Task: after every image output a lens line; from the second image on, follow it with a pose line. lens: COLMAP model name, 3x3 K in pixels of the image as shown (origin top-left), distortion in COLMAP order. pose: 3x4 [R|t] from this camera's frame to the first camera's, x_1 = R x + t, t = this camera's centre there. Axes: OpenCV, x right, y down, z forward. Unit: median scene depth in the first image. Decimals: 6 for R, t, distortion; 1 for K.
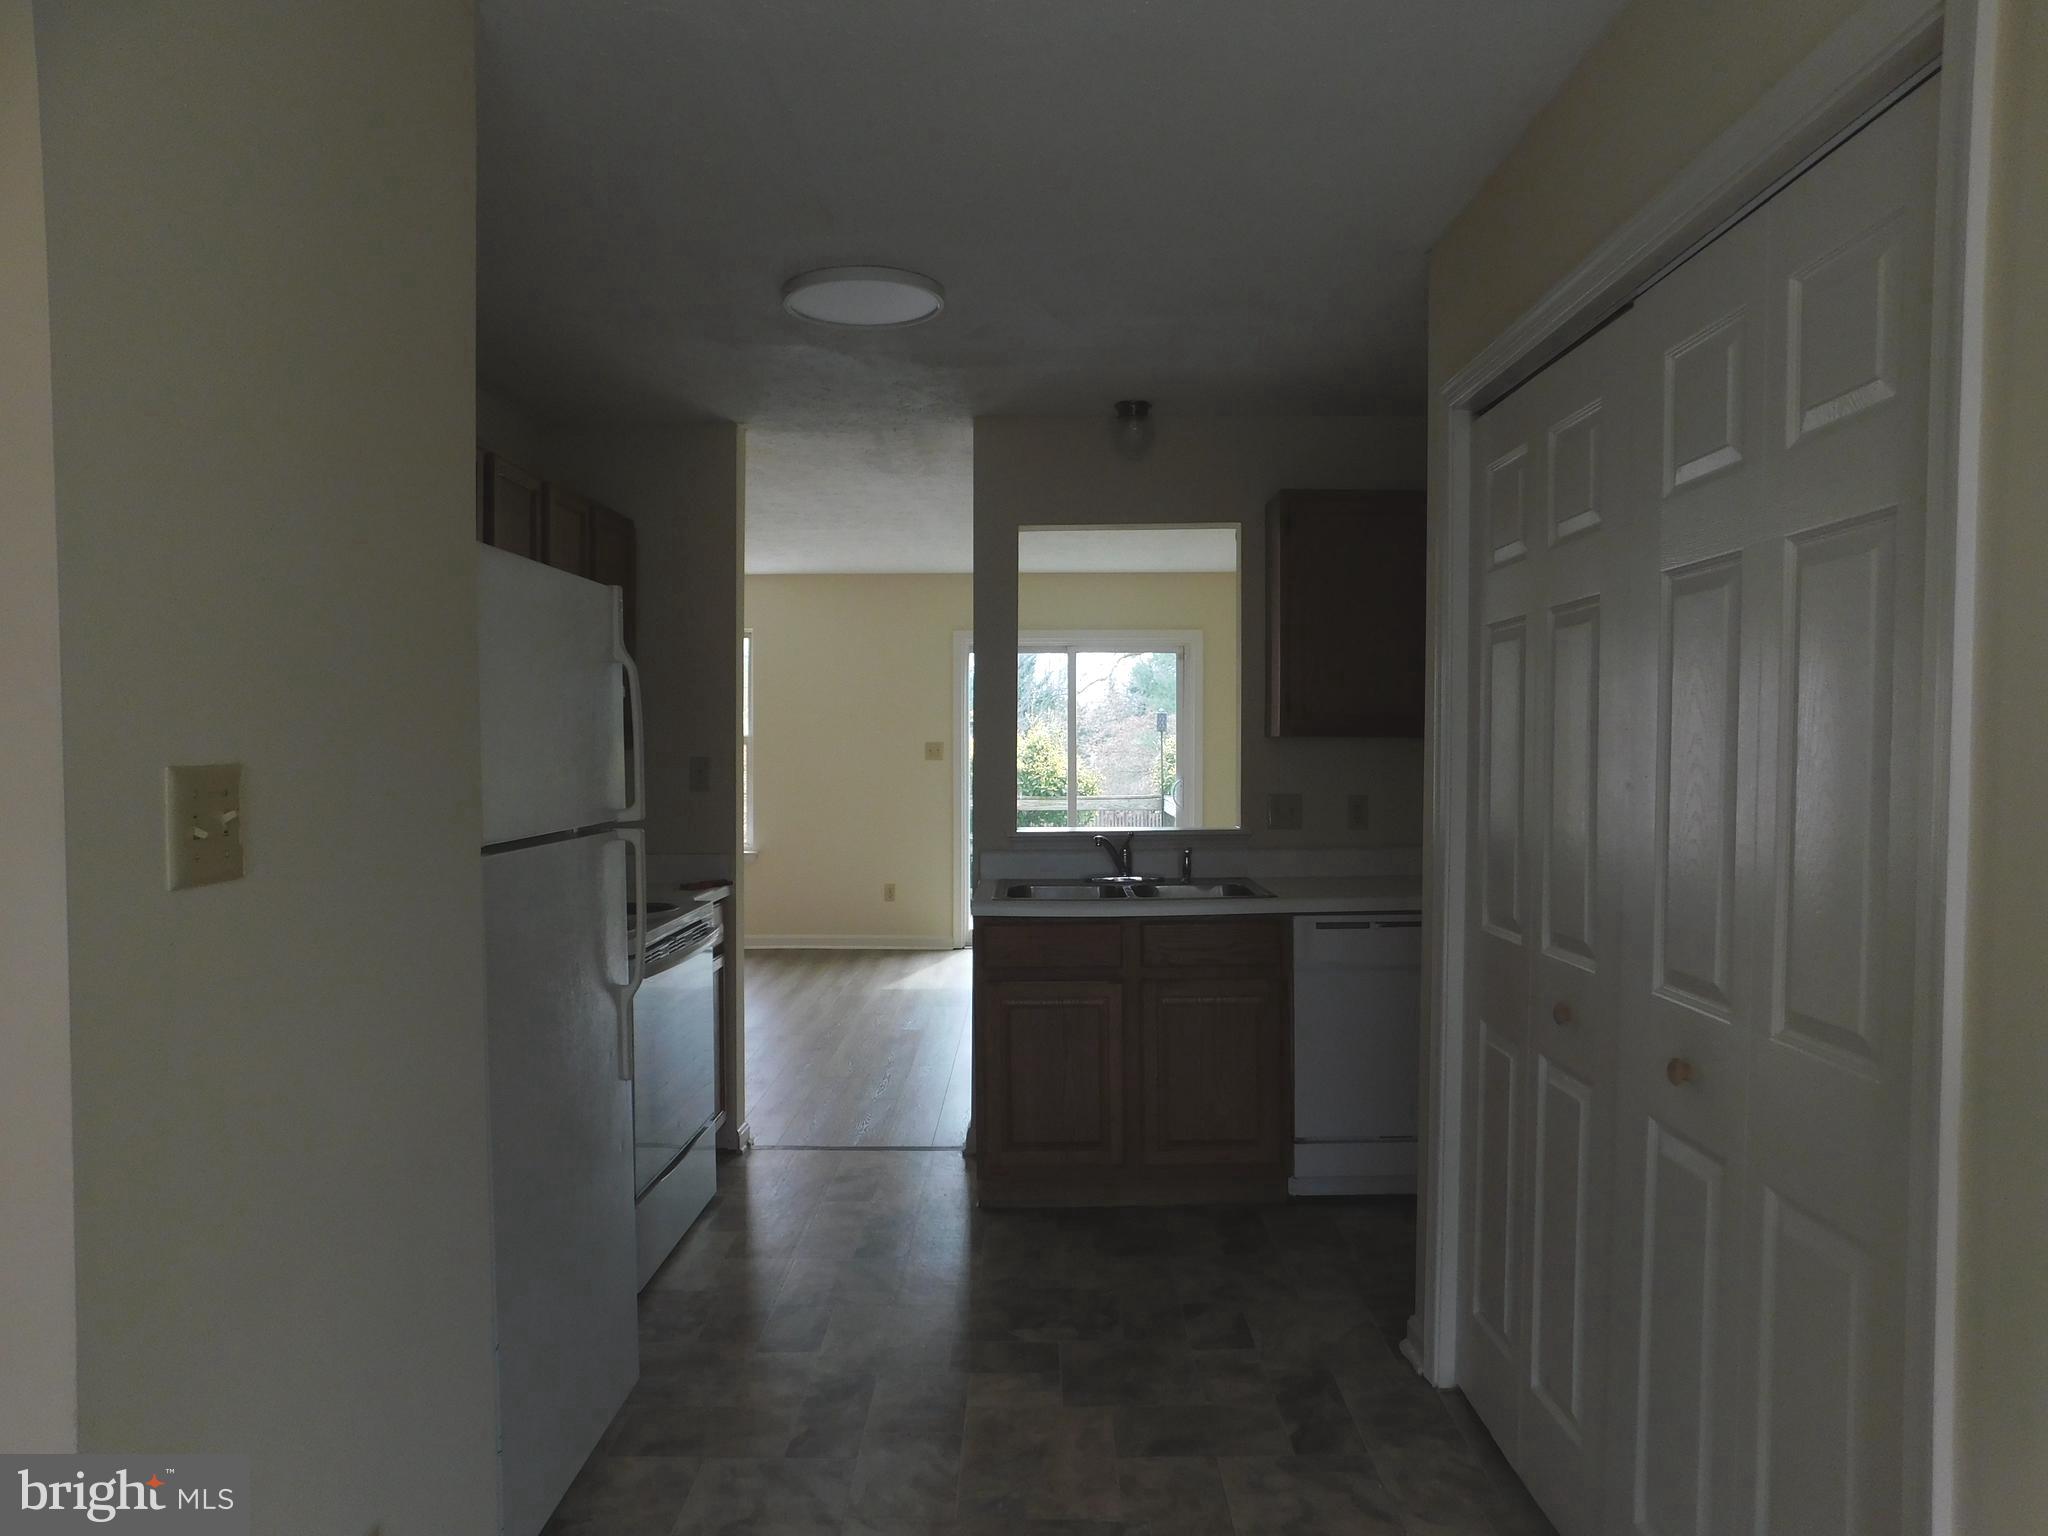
lens RADIAL K [[1397.5, 0, 1024.0], [0, 1397.5, 768.0], [0, 0, 1]] dist [0.002632, -0.000742]
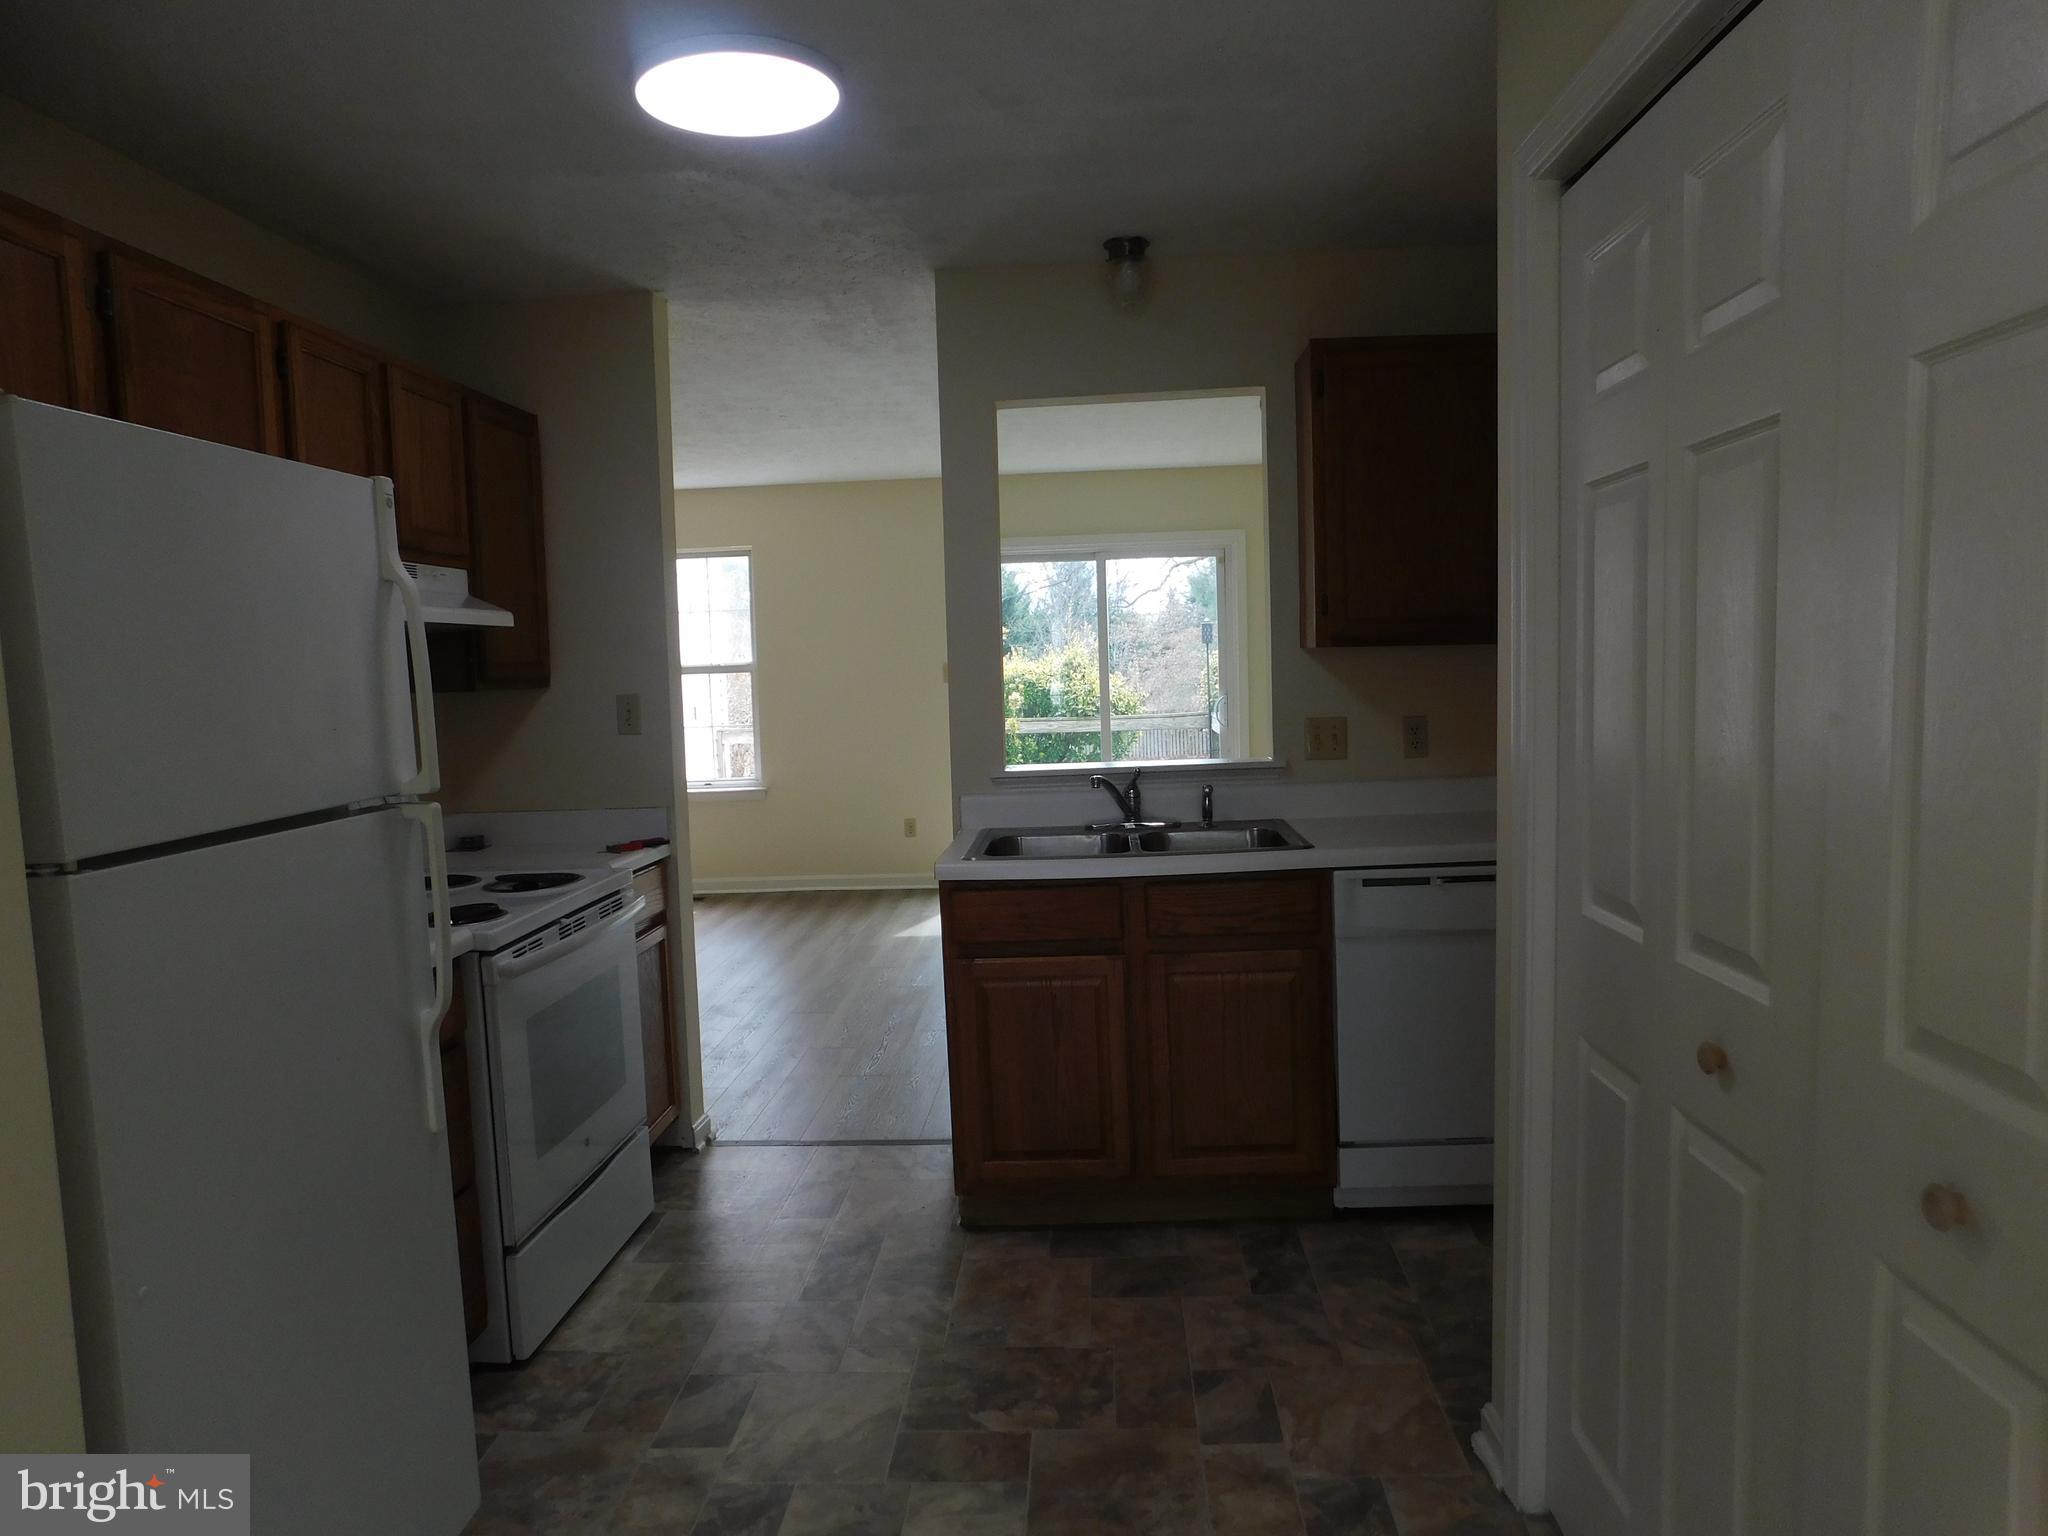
lens RADIAL K [[1375.5, 0, 1024.0], [0, 1375.5, 768.0], [0, 0, 1]] dist [-0.005448, 0.000322]
pose [[0.998247, -0.028019, -0.052132, 0.053068], [0.031184, 0.997655, 0.060931, -0.006902], [0.050302, -0.062450, 0.996780, 0.188605]]
